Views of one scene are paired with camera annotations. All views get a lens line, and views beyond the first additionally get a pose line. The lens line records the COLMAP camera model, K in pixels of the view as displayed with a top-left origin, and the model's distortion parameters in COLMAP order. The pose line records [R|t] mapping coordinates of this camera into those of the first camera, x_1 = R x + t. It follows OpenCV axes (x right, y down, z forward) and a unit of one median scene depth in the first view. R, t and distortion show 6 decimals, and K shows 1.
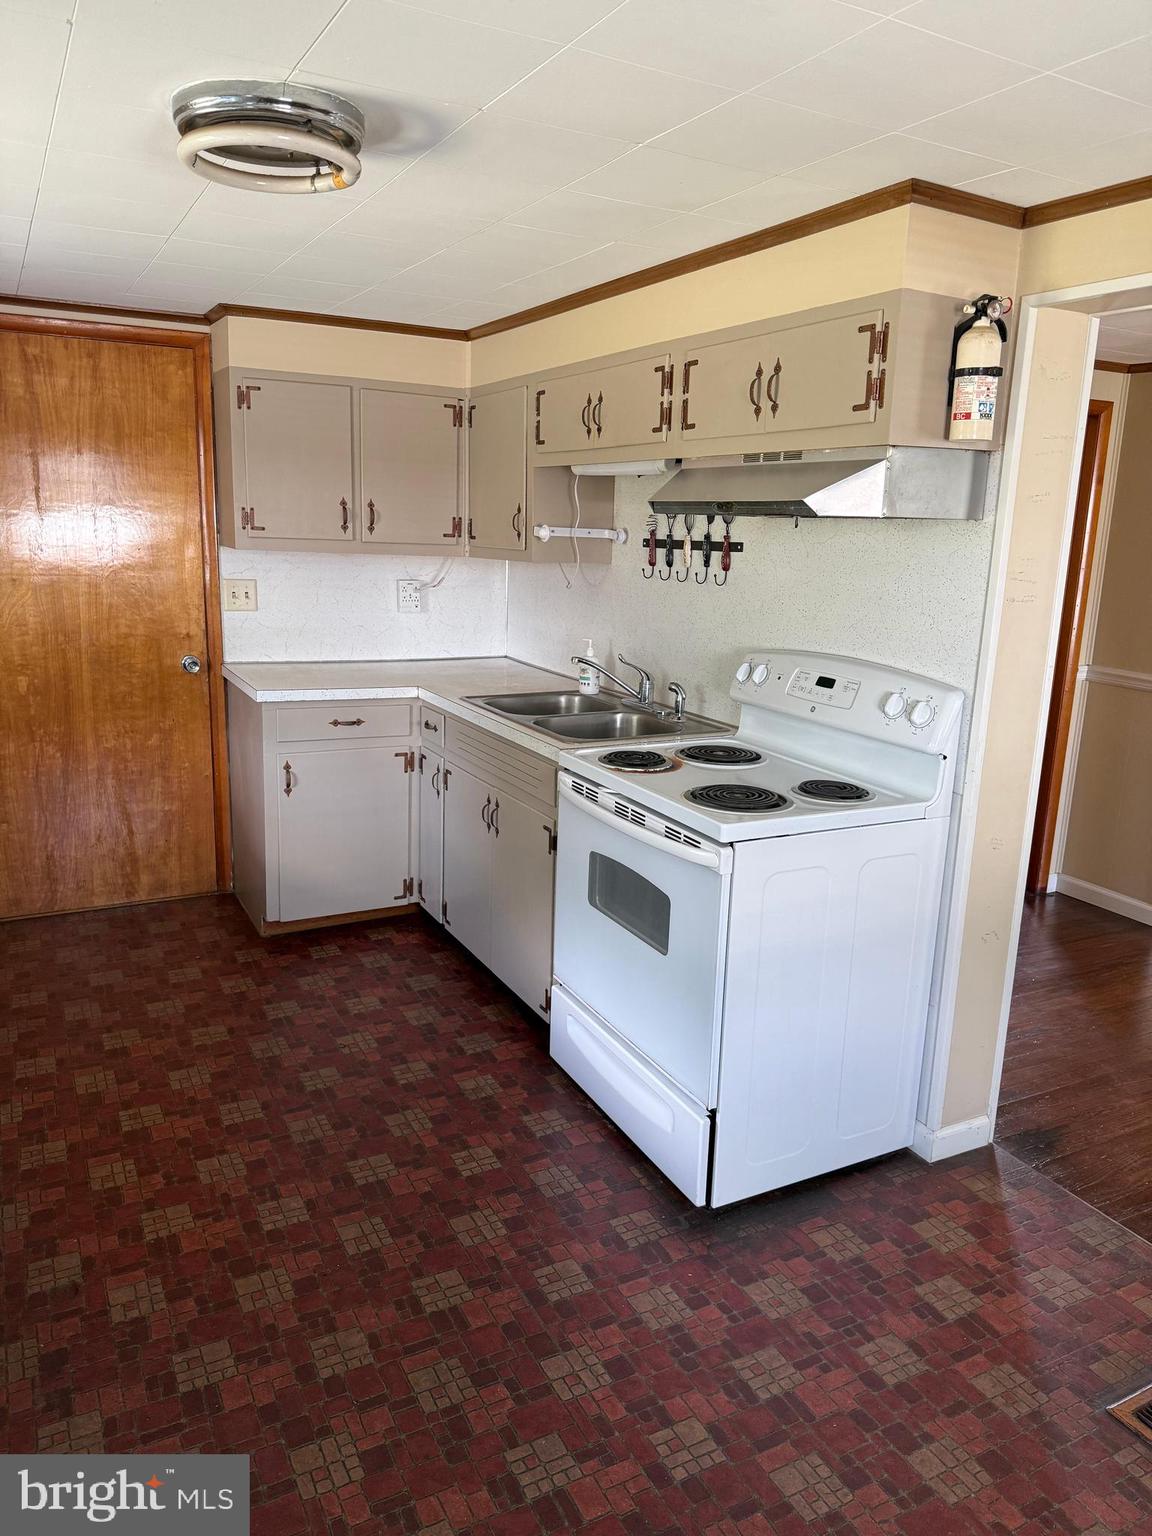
lens RADIAL K [[1087.8, 0, 575.4], [0, 1087.8, 767.8], [0, 0, 1]] dist [0.052883, -0.042055]
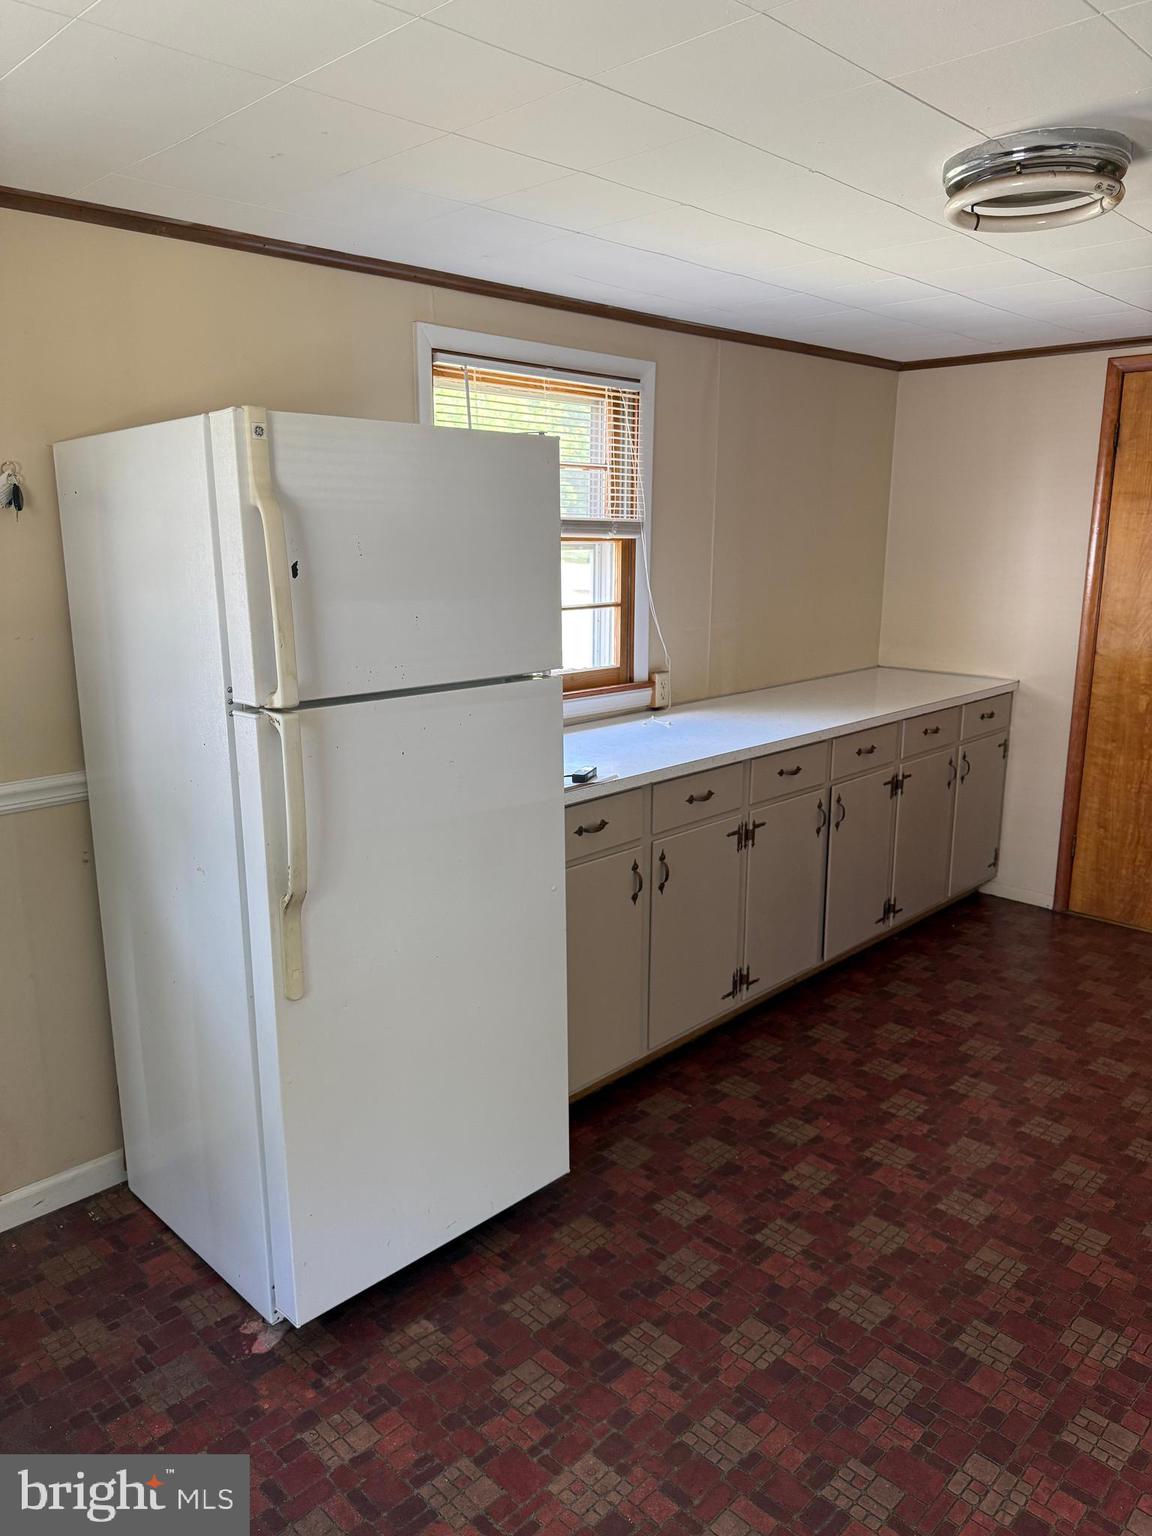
lens RADIAL K [[1087.9, 0, 576.4], [0, 1087.9, 764.8], [0, 0, 1]] dist [-0.024501, 0.008785]
pose [[0.302240, 0.170173, -0.937919, 0.592274], [-0.199079, 0.973507, 0.112478, -0.051179], [0.932212, 0.152725, 0.328110, 0.299385]]
